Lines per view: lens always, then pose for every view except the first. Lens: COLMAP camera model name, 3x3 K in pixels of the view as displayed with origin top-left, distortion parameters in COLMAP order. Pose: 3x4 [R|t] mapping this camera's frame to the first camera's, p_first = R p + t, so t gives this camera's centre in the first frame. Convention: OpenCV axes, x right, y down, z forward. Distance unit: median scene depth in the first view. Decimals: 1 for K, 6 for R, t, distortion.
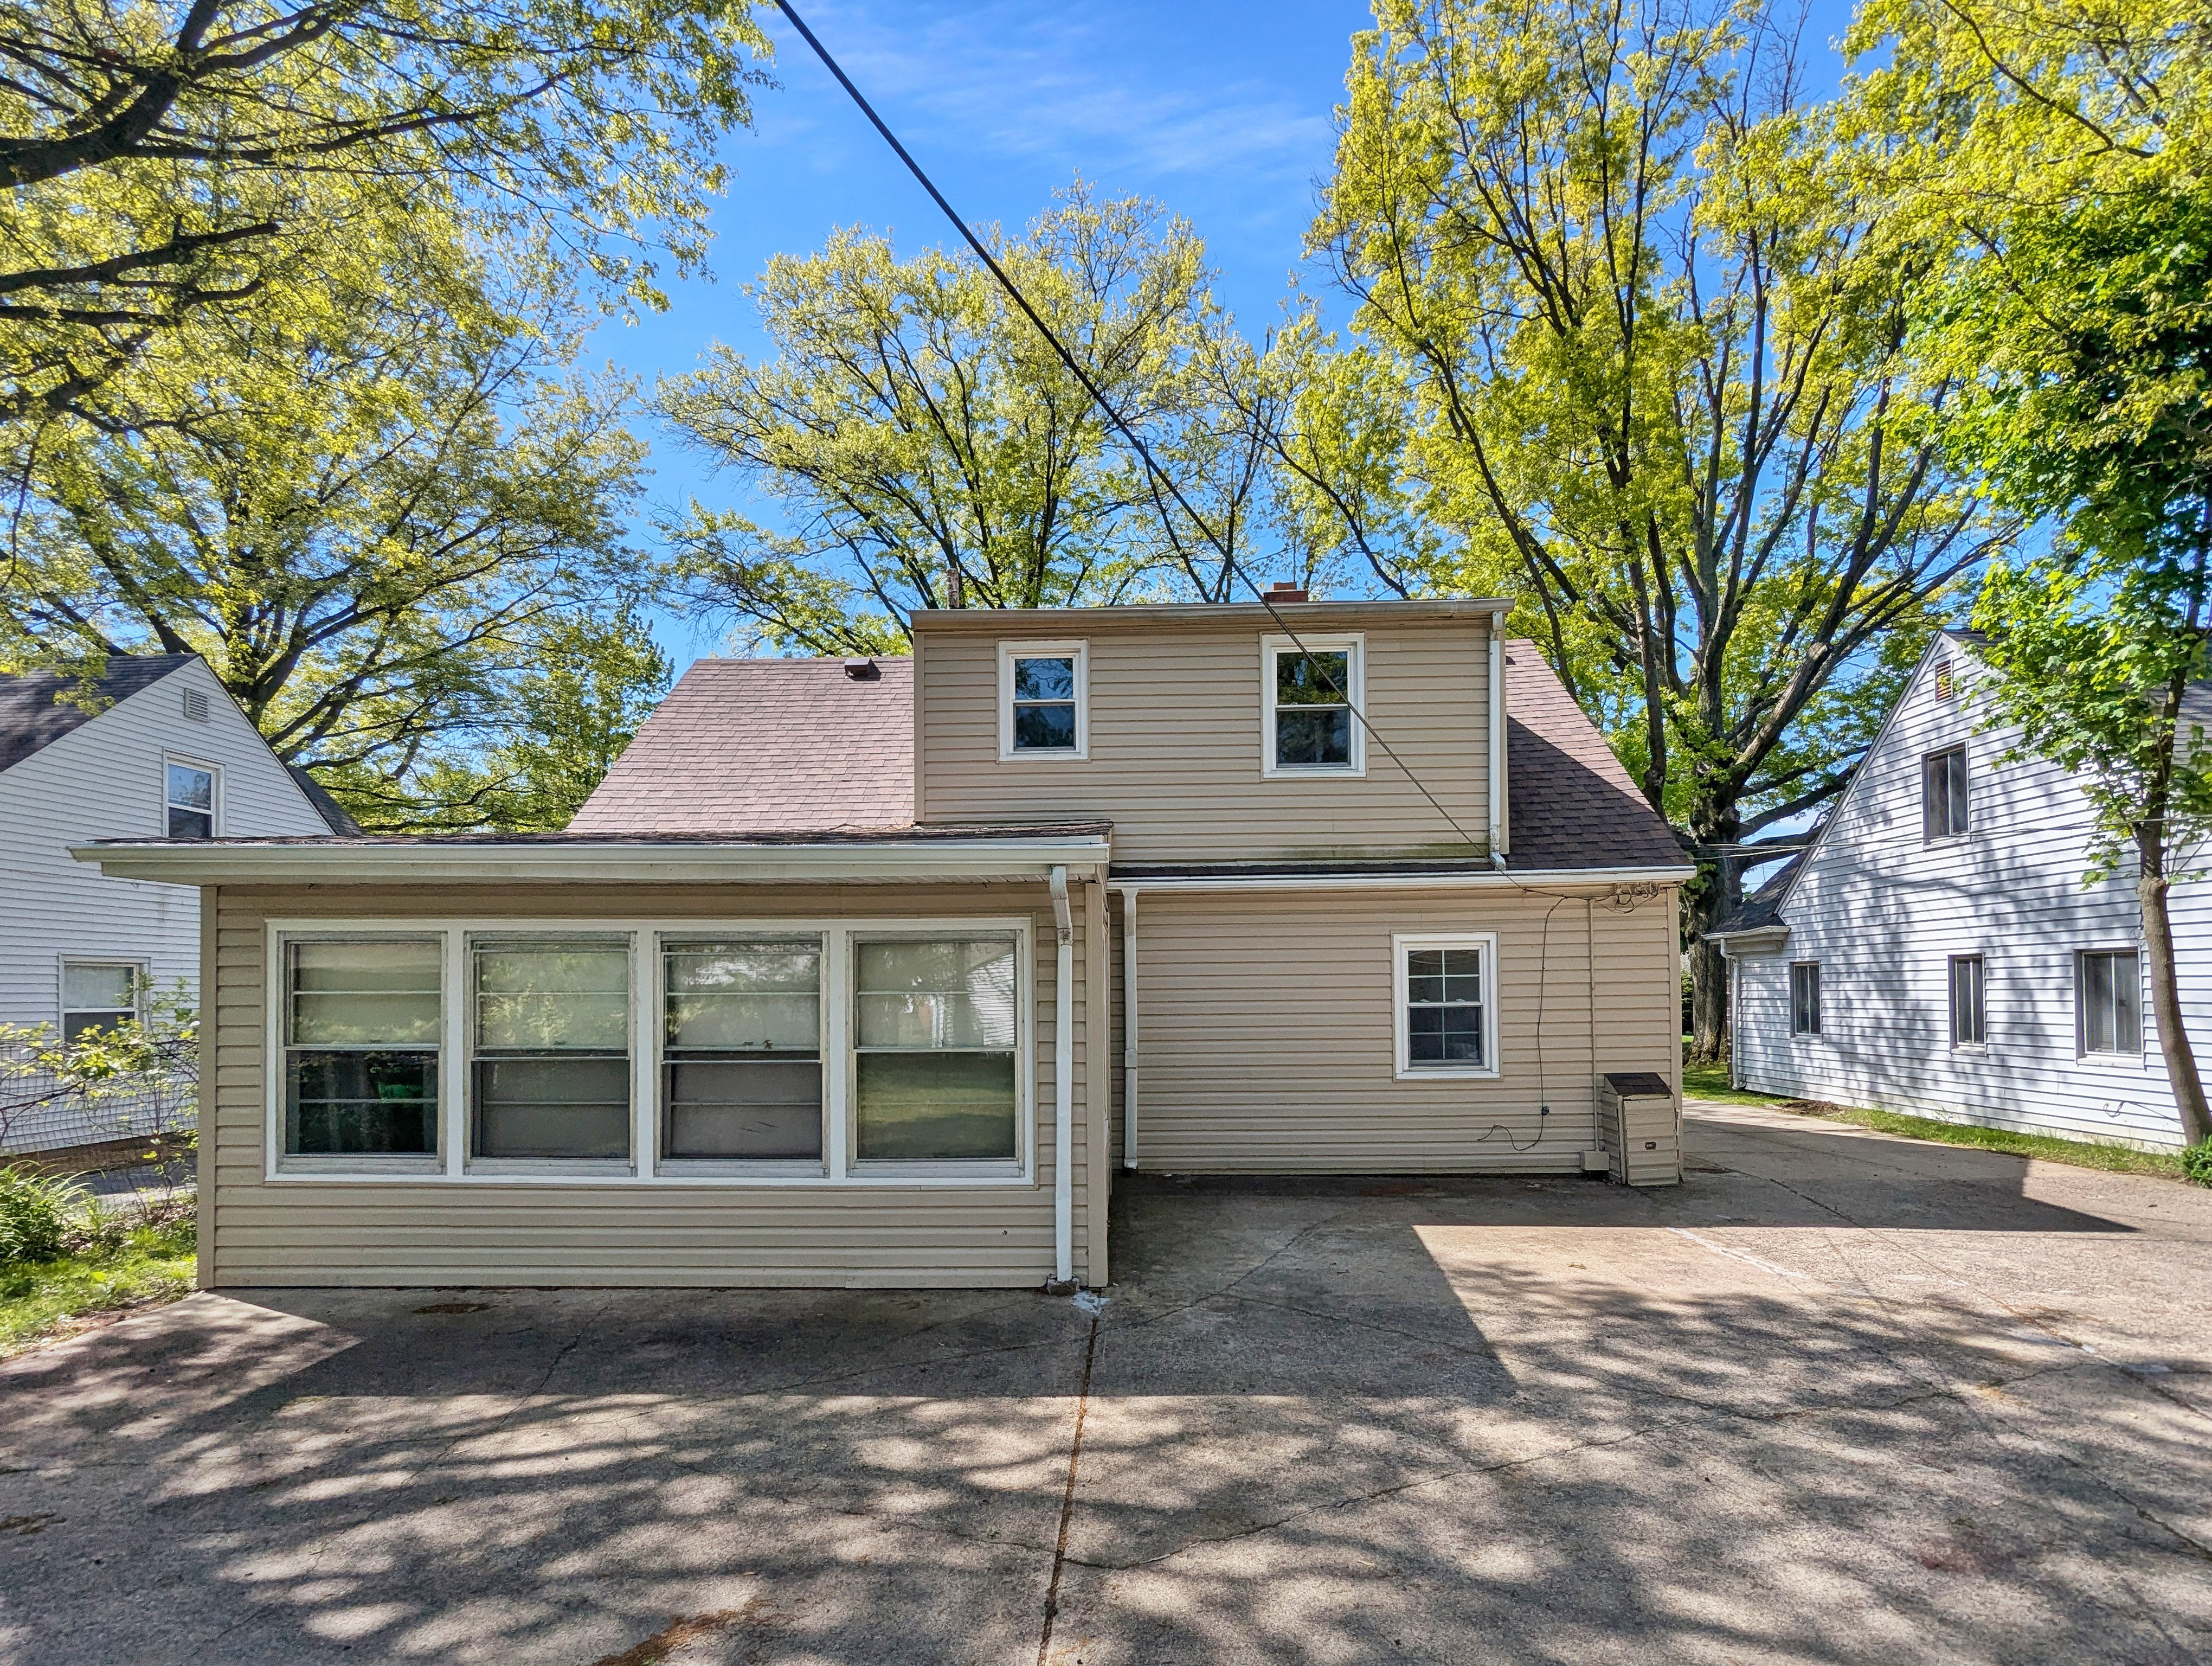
lens RADIAL K [[1107.9, 0, 1120.7], [0, 1107.9, 979.9], [0, 0, 1]] dist [-0.000670, 0.004502]
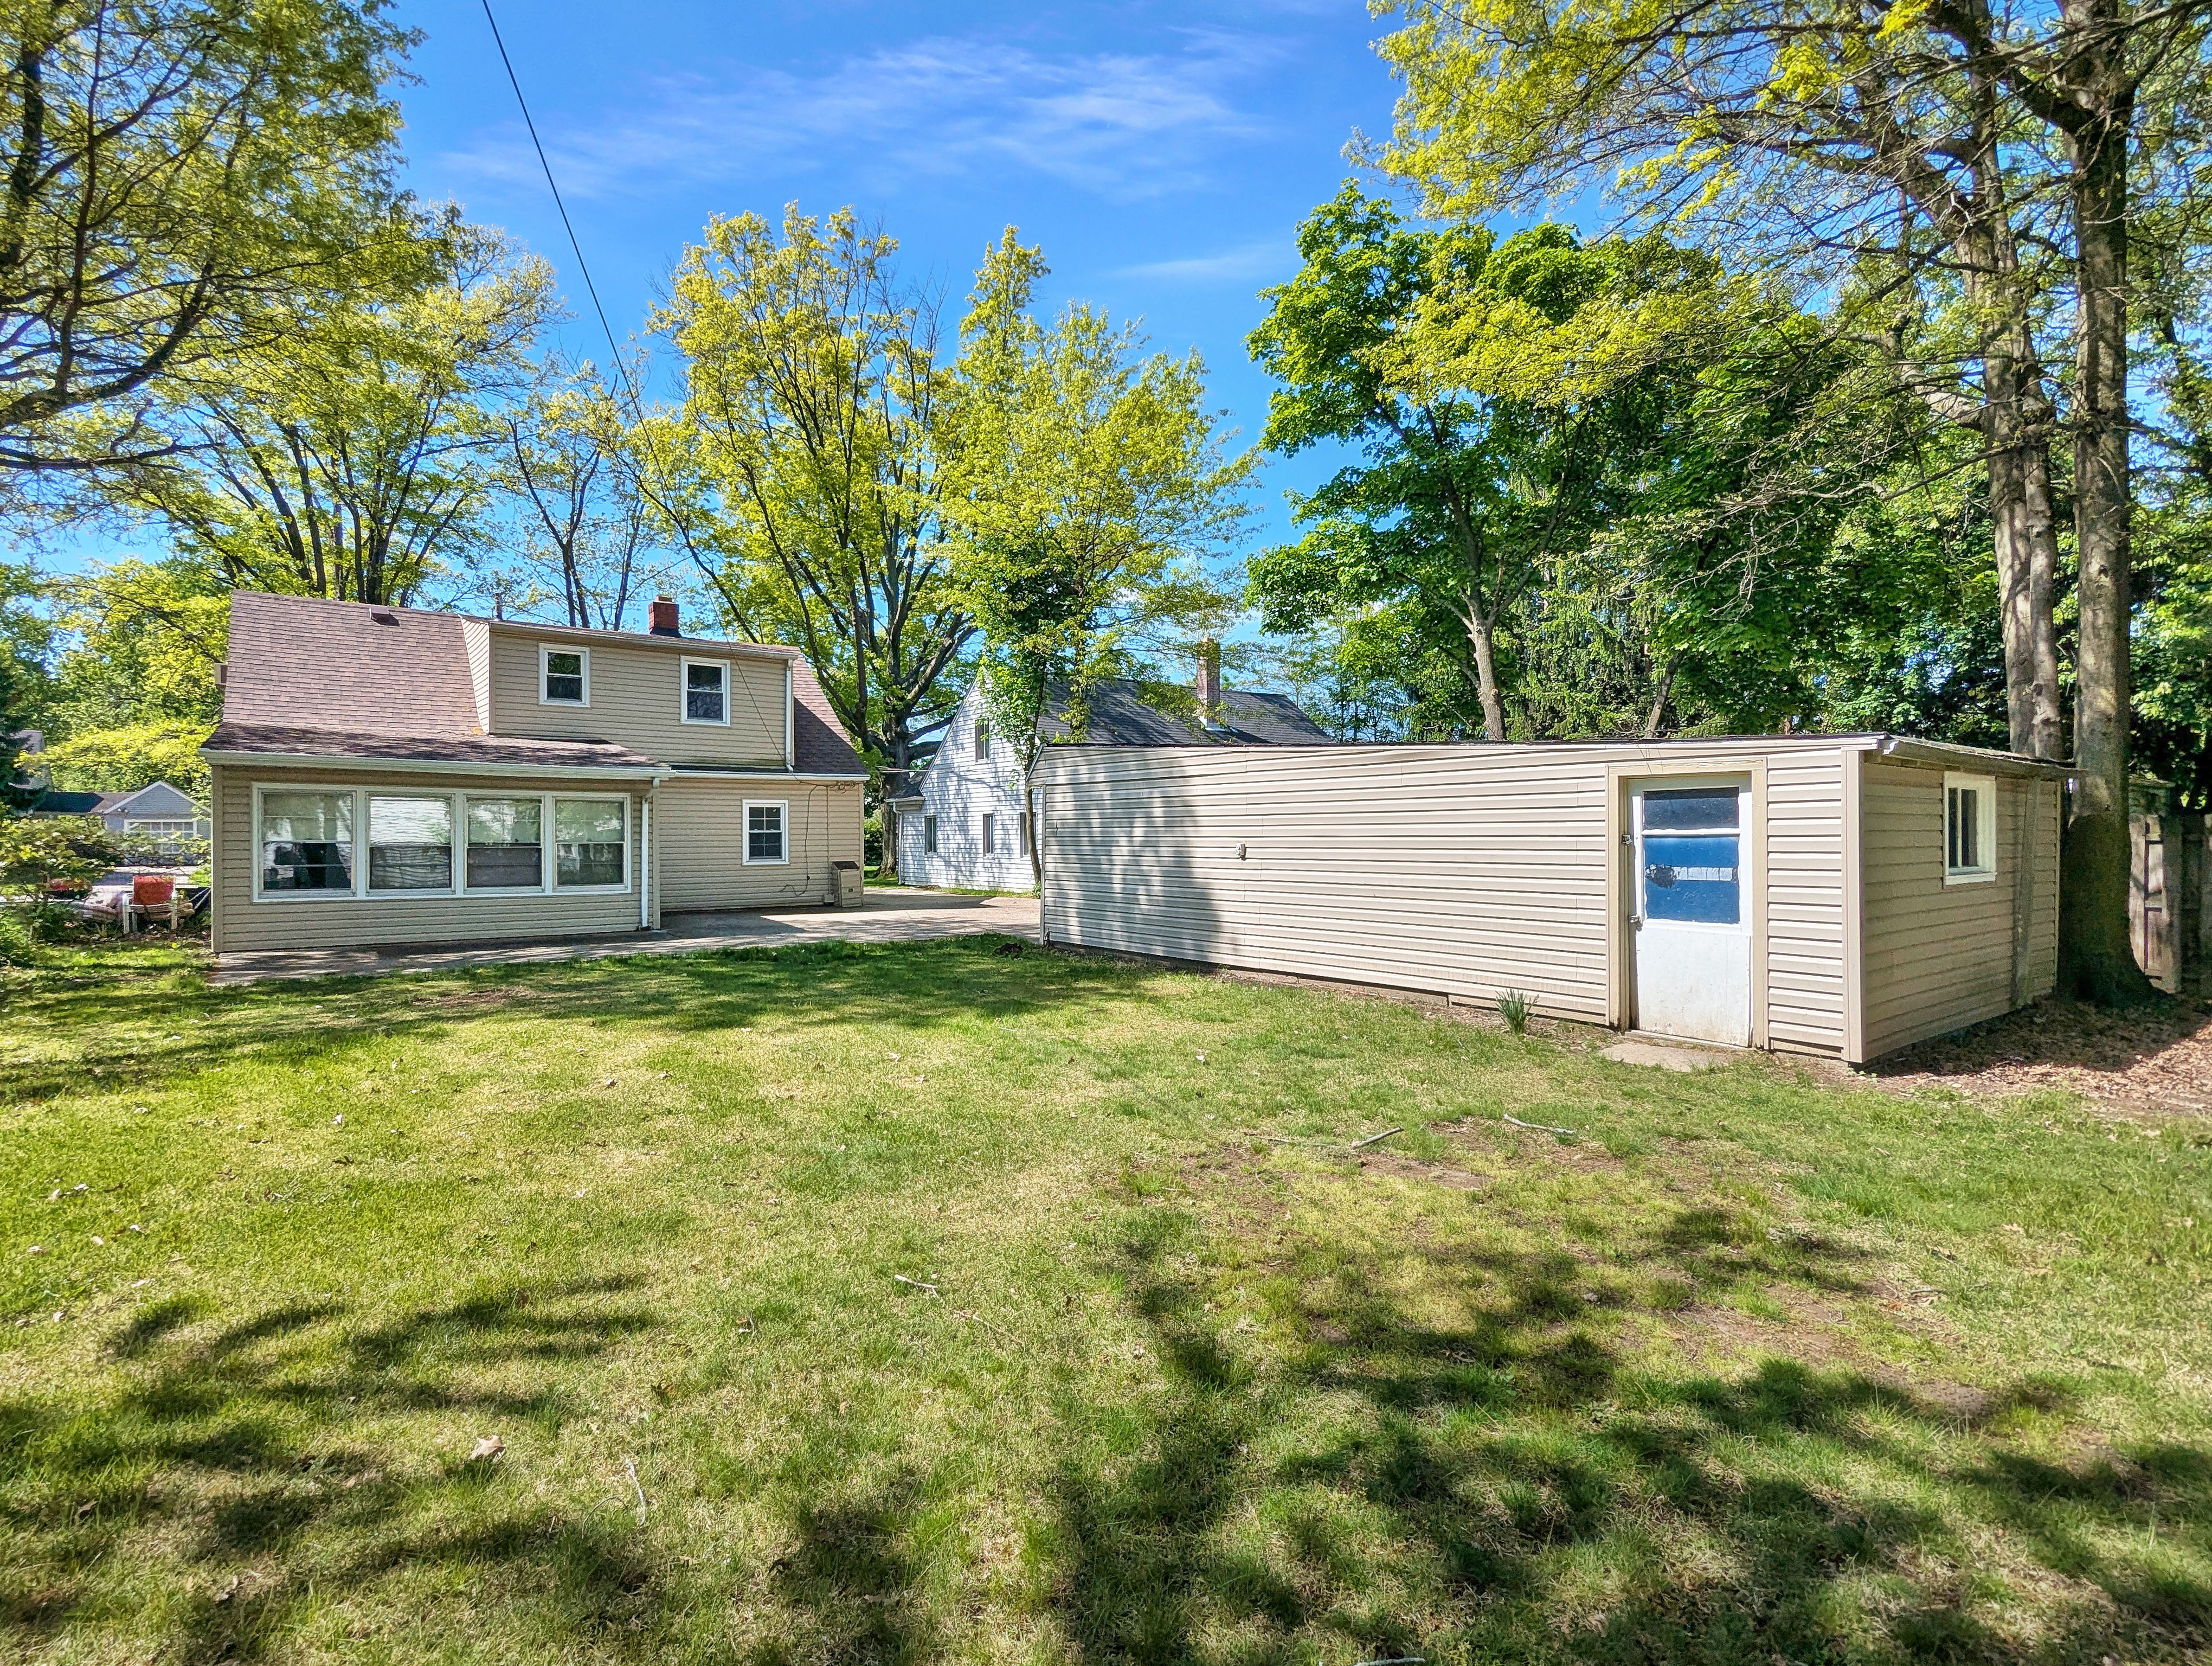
lens RADIAL K [[1107.9, 0, 1113.2], [0, 1107.9, 835.8], [0, 0, 1]] dist [-0.000670, 0.004502]
pose [[0.788909, 0.007609, 0.614464, -0.380919], [-0.010500, 0.999944, 0.001099, 0.015257], [-0.614421, -0.007319, 0.788944, -0.861391]]
